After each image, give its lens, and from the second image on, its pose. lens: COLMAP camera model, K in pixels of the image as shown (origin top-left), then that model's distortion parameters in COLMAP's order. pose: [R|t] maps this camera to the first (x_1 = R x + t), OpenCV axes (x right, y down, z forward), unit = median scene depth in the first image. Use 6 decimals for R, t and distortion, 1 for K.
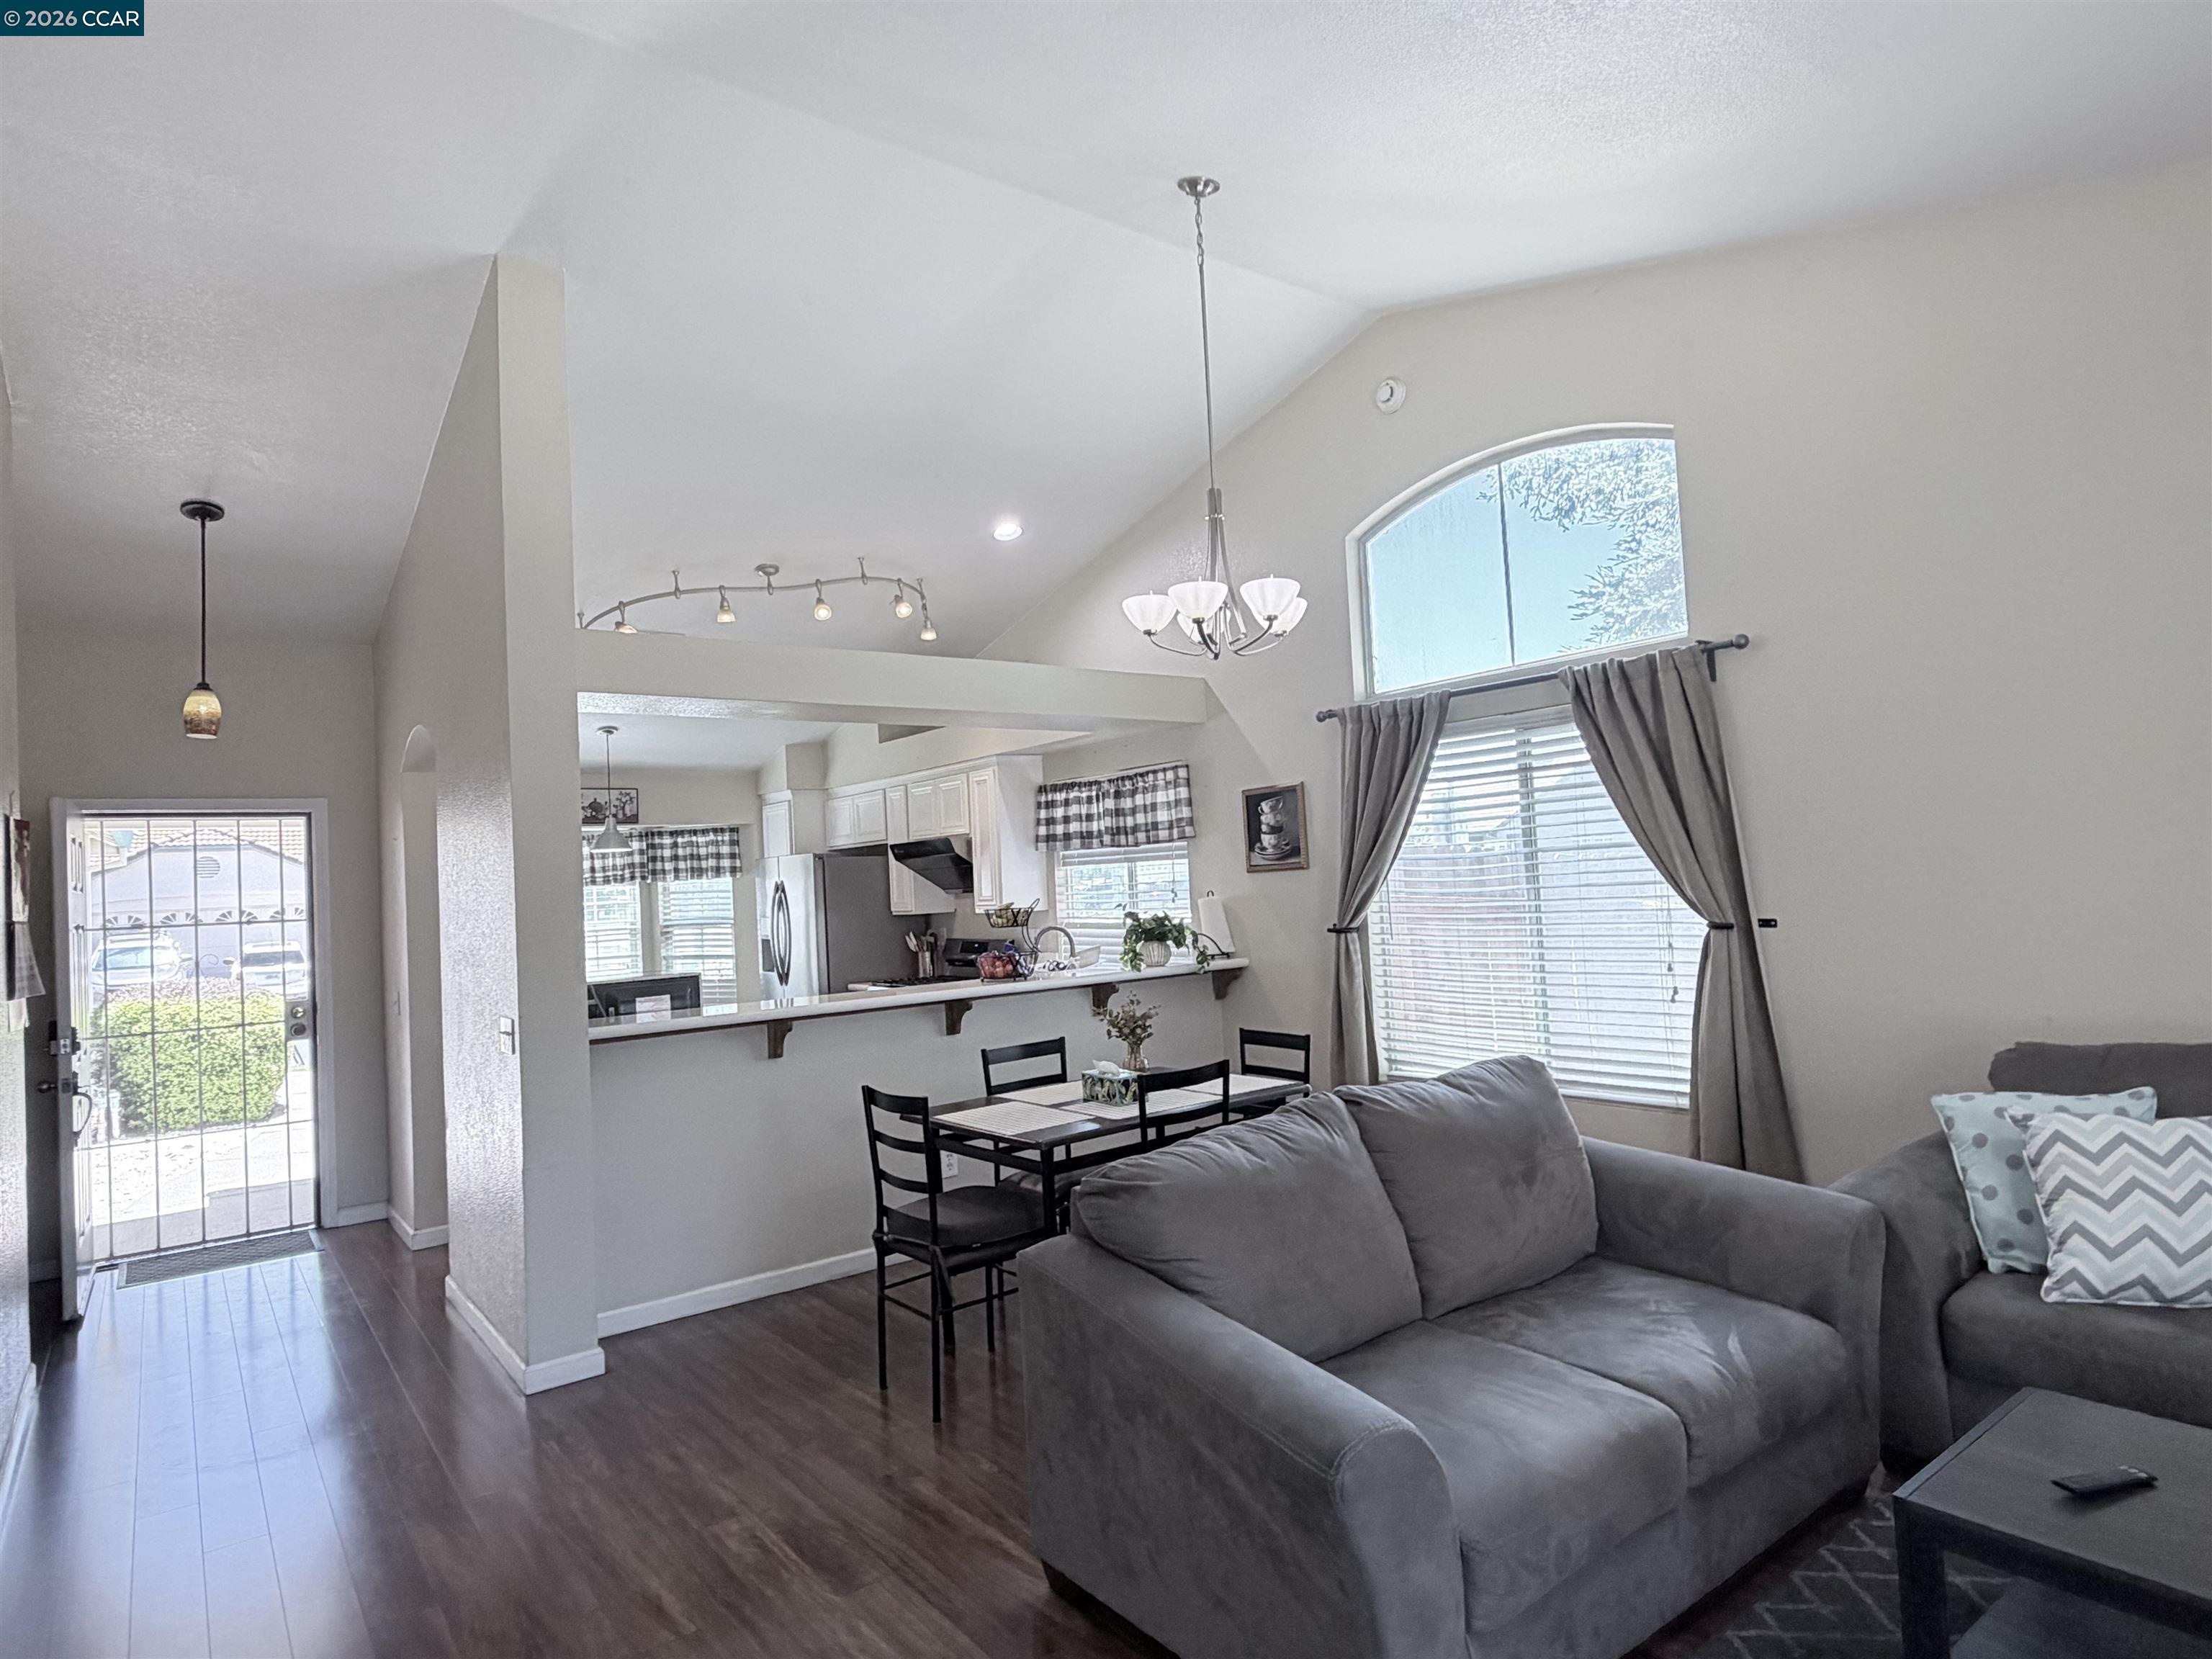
lens RADIAL K [[1235.5, 0, 1108.6], [0, 1235.5, 831.6], [0, 0, 1]] dist [0.003778, -0.002075]
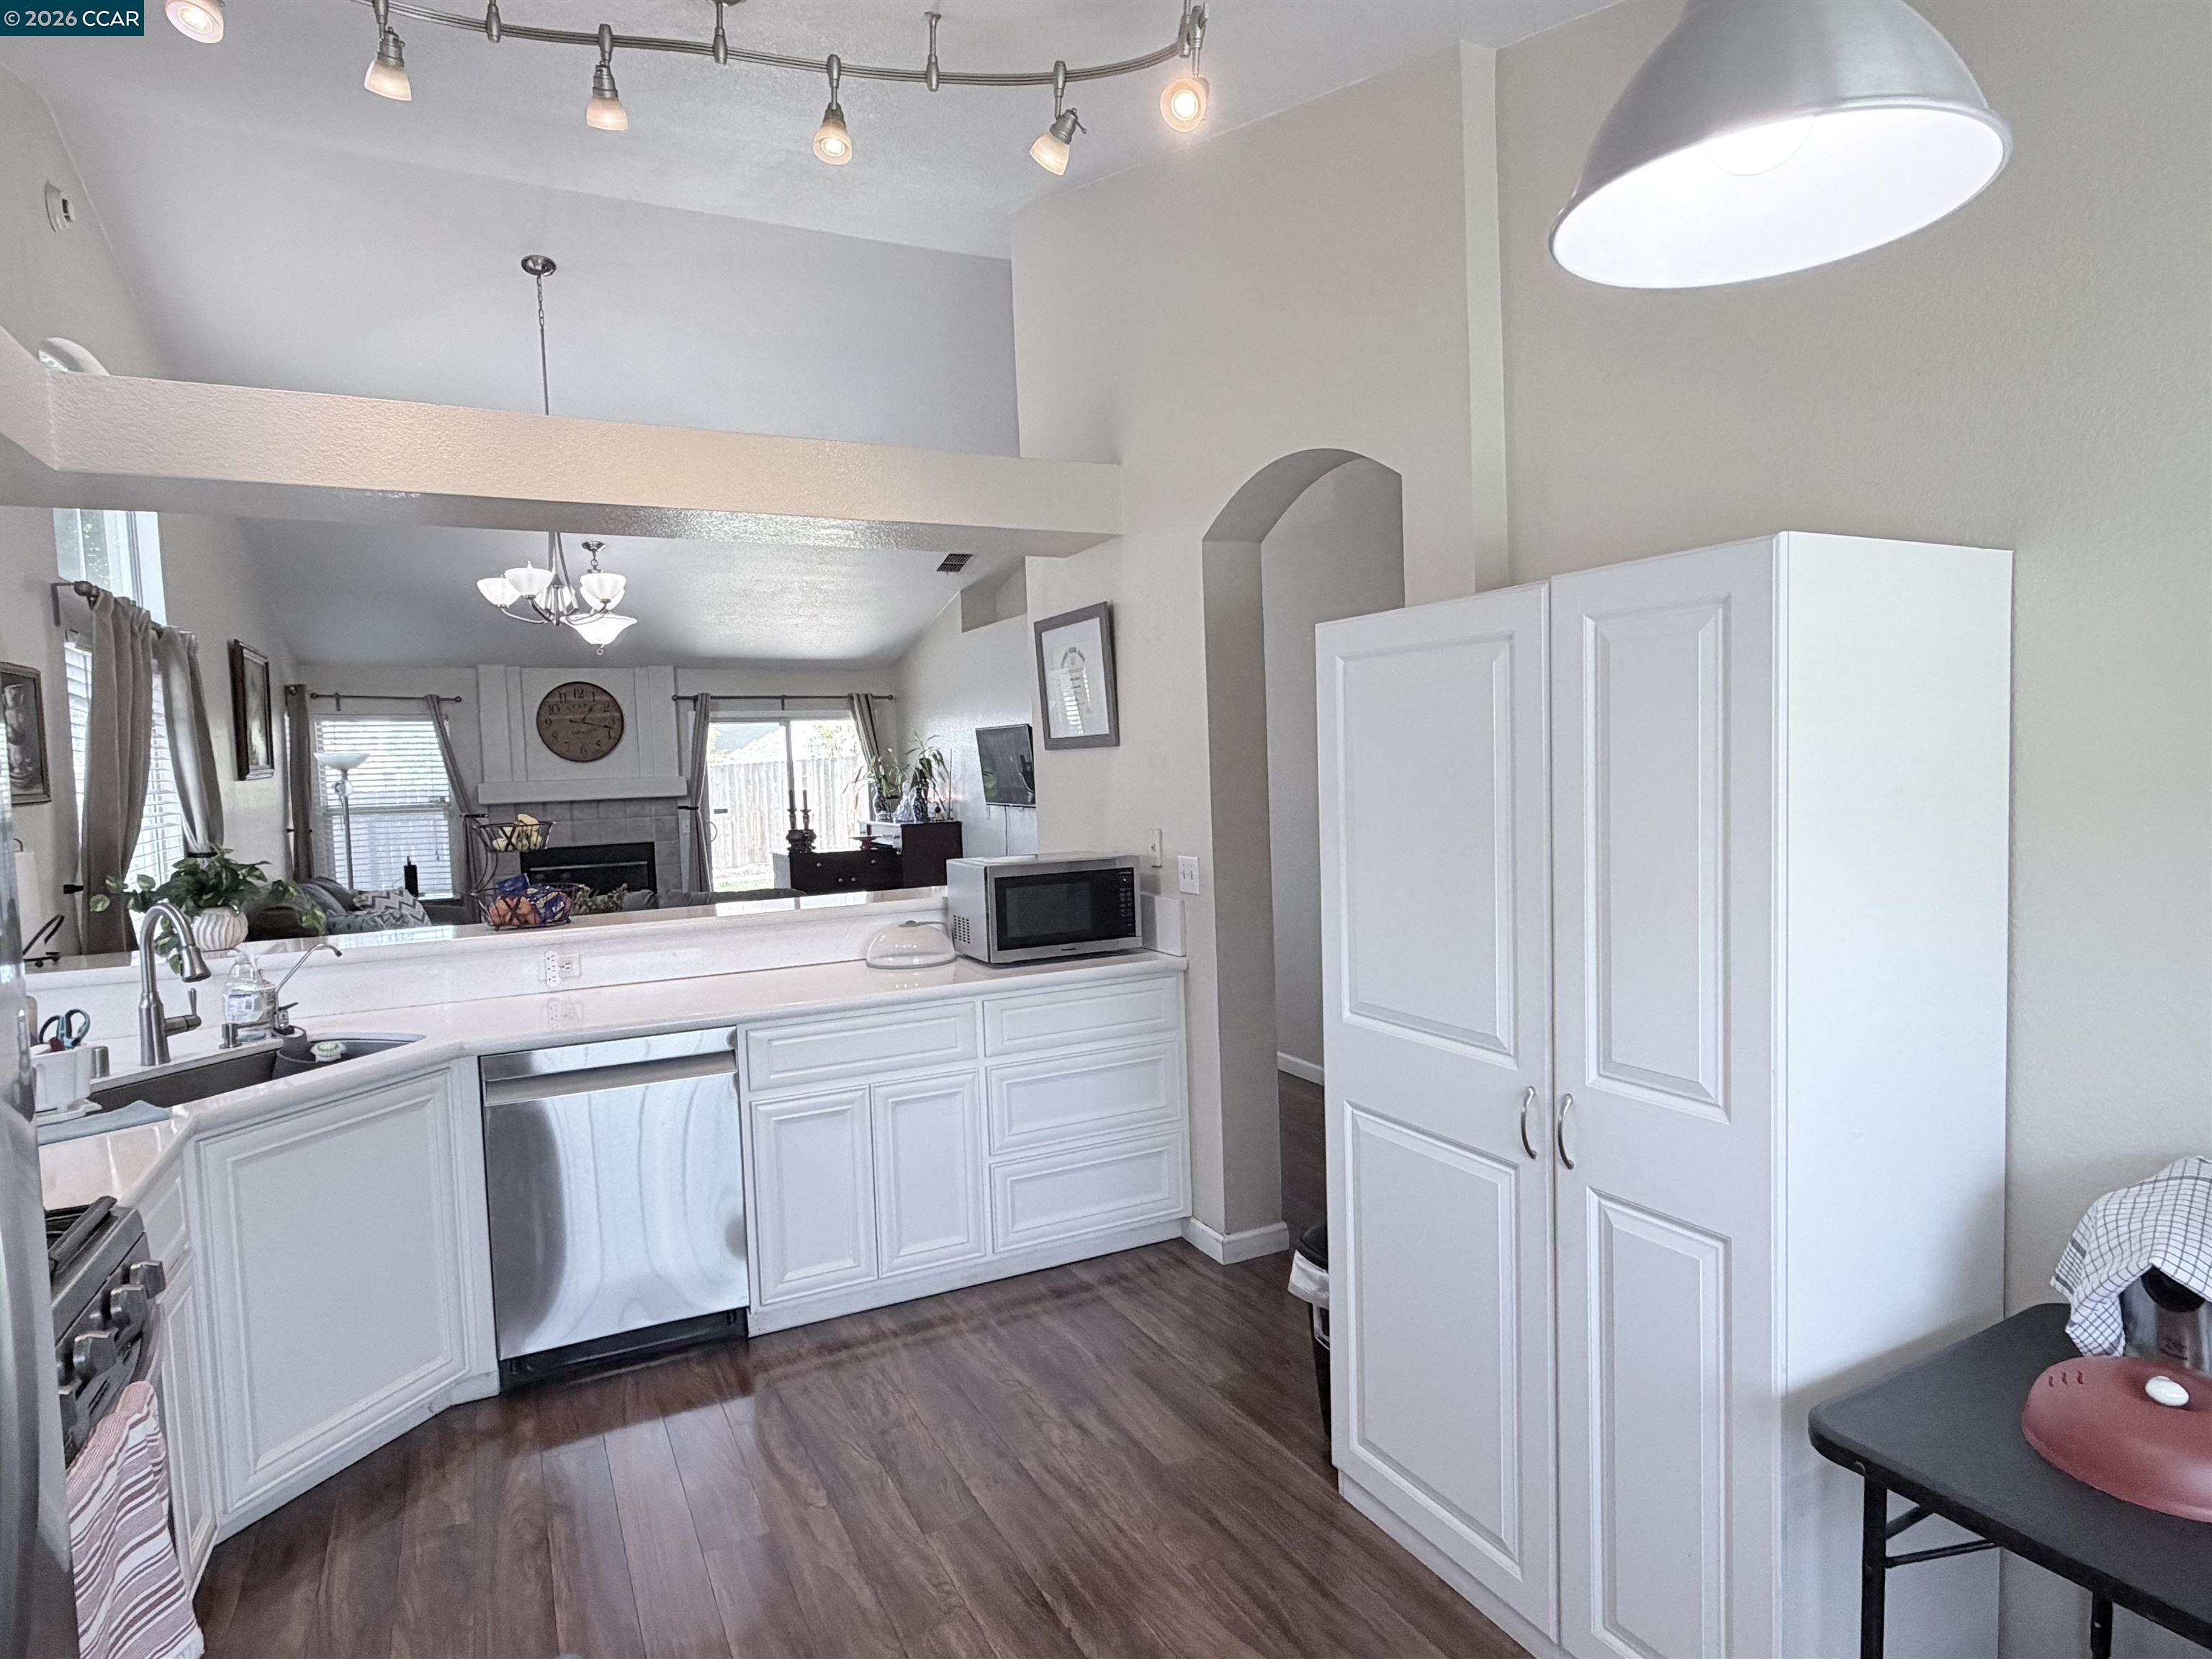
lens RADIAL K [[1235.5, 0, 1108.6], [0, 1235.5, 831.6], [0, 0, 1]] dist [0.003778, -0.002075]
pose [[-0.979437, 0.072841, 0.188143, -0.485999], [0.075073, 0.997167, 0.004753, 0.079717], [-0.187264, 0.018779, -0.982130, 1.478095]]
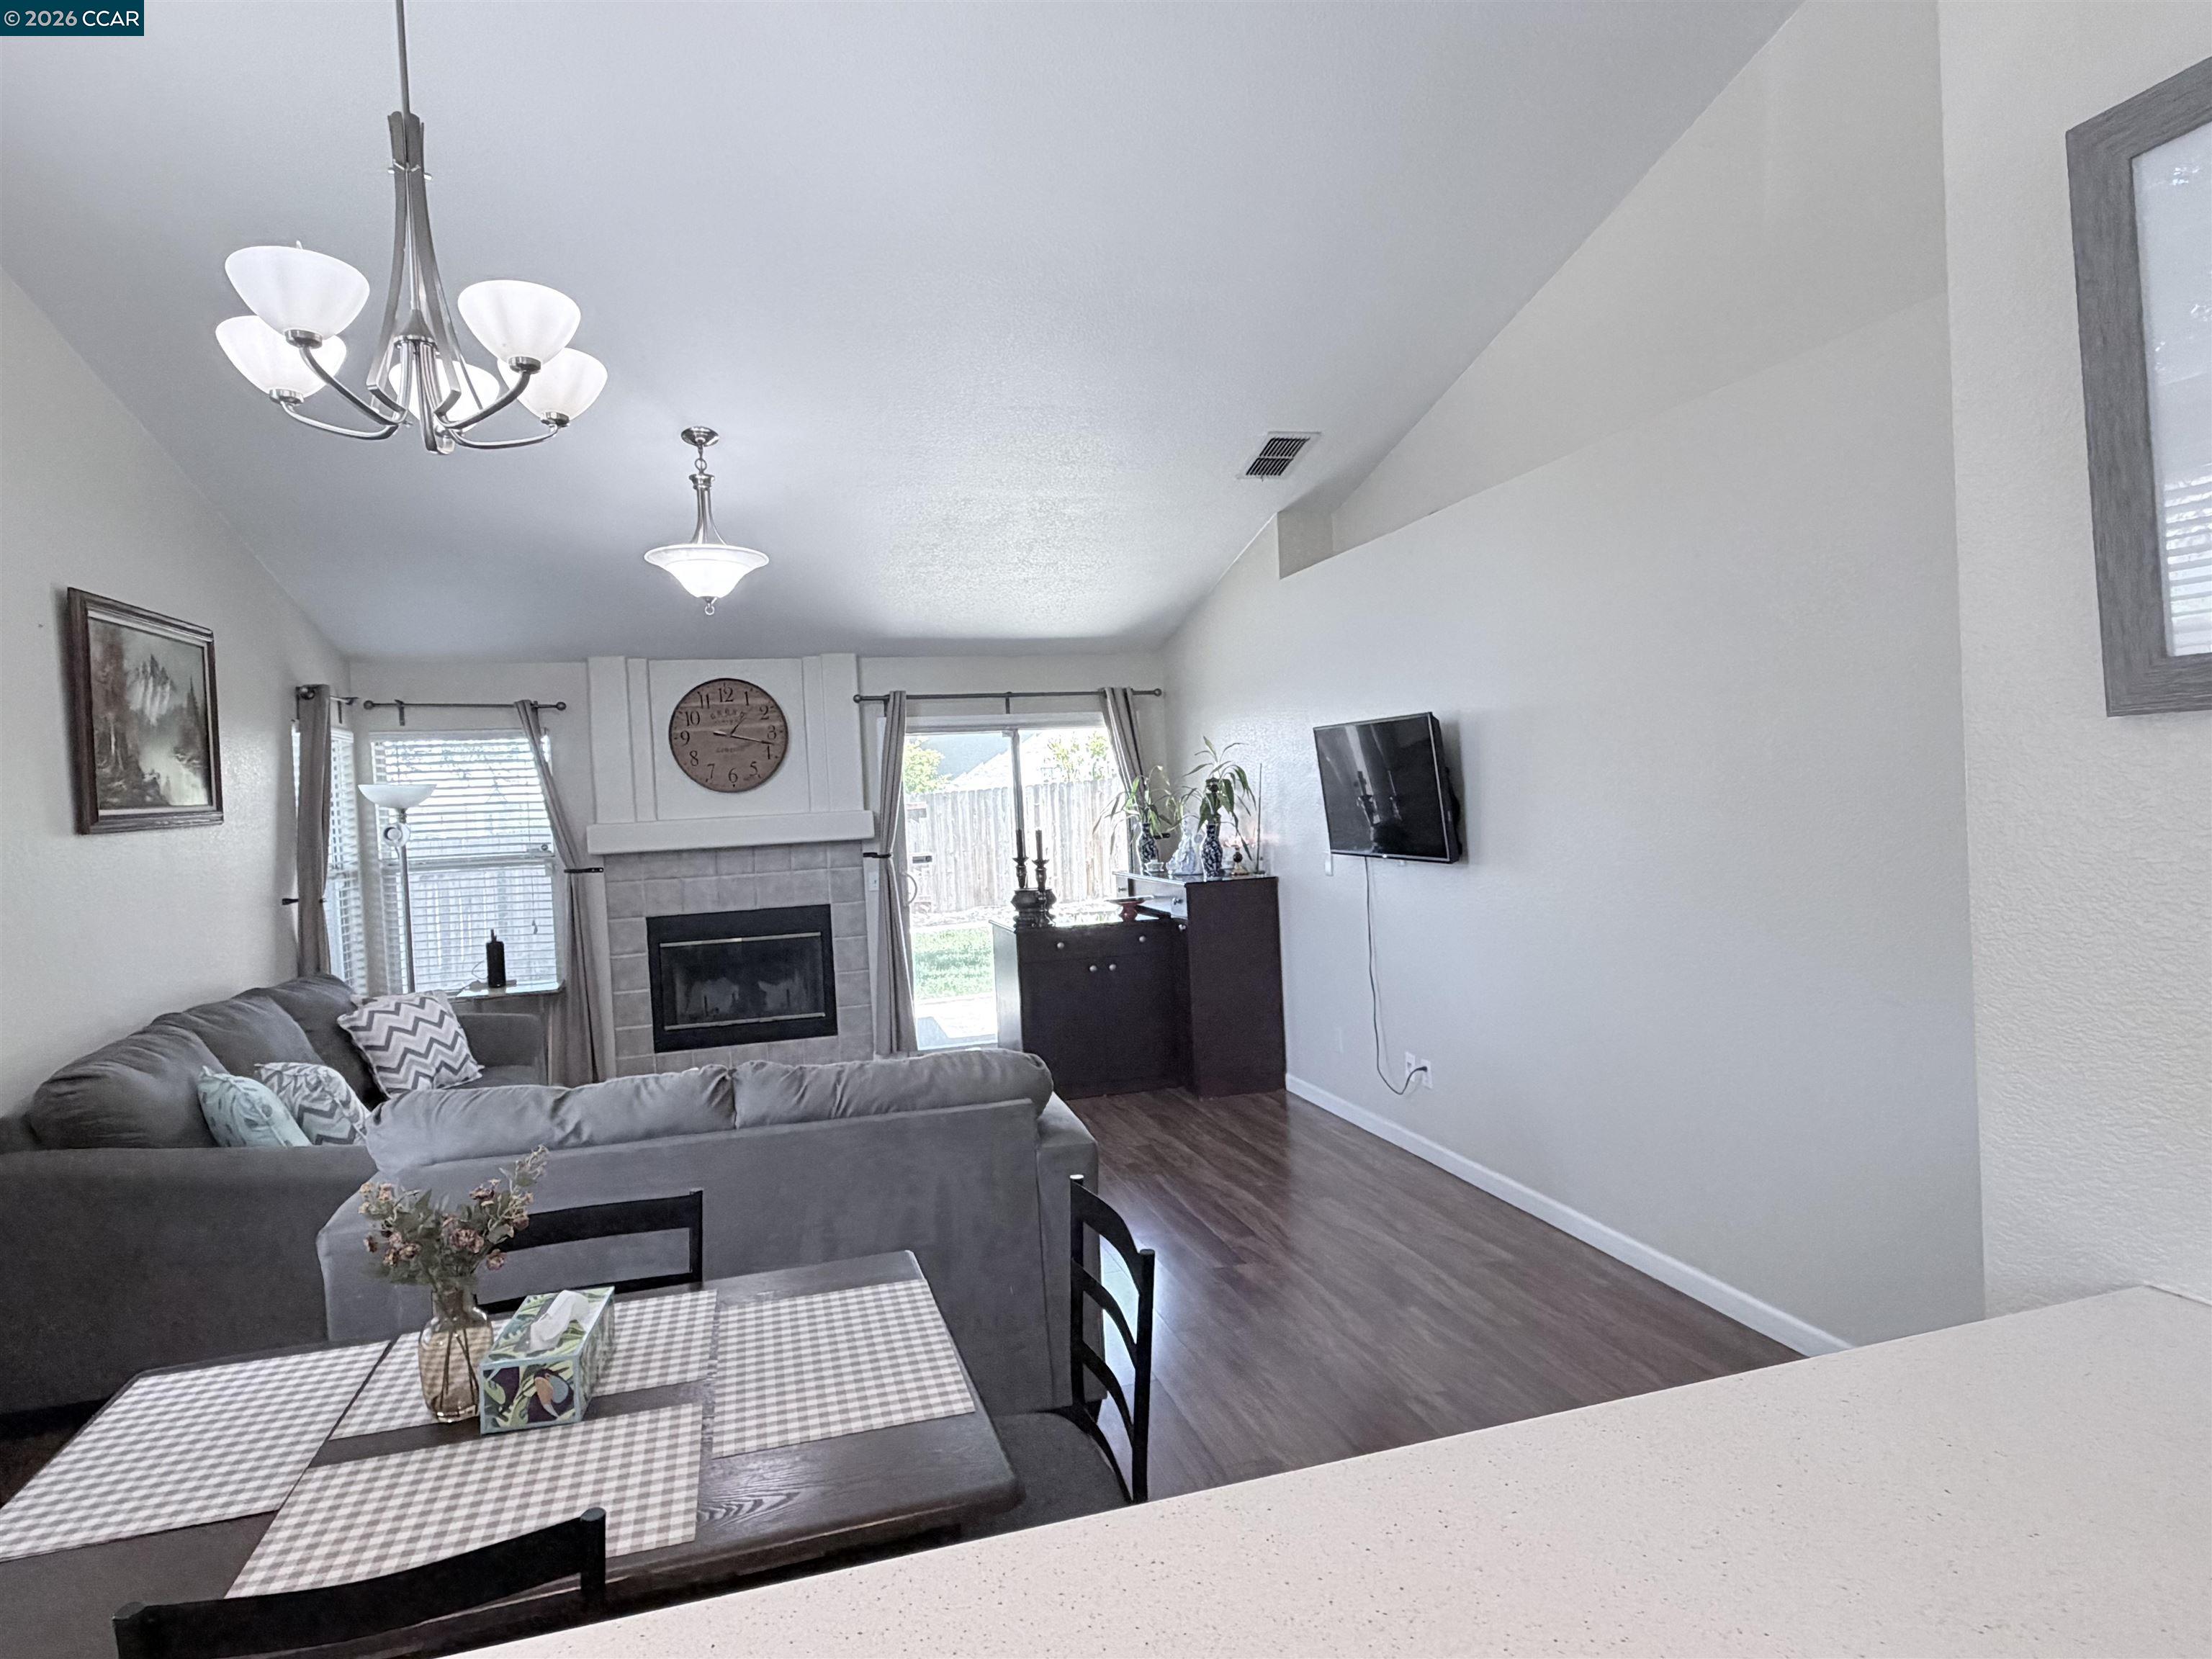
lens RADIAL K [[1235.5, 0, 1108.6], [0, 1235.5, 831.6], [0, 0, 1]] dist [0.003778, -0.002075]
pose [[-0.928681, 0.084456, 0.361135, -0.231222], [0.079834, 0.996422, -0.027730, 0.038265], [-0.362185, 0.003078, -0.932101, 0.922739]]
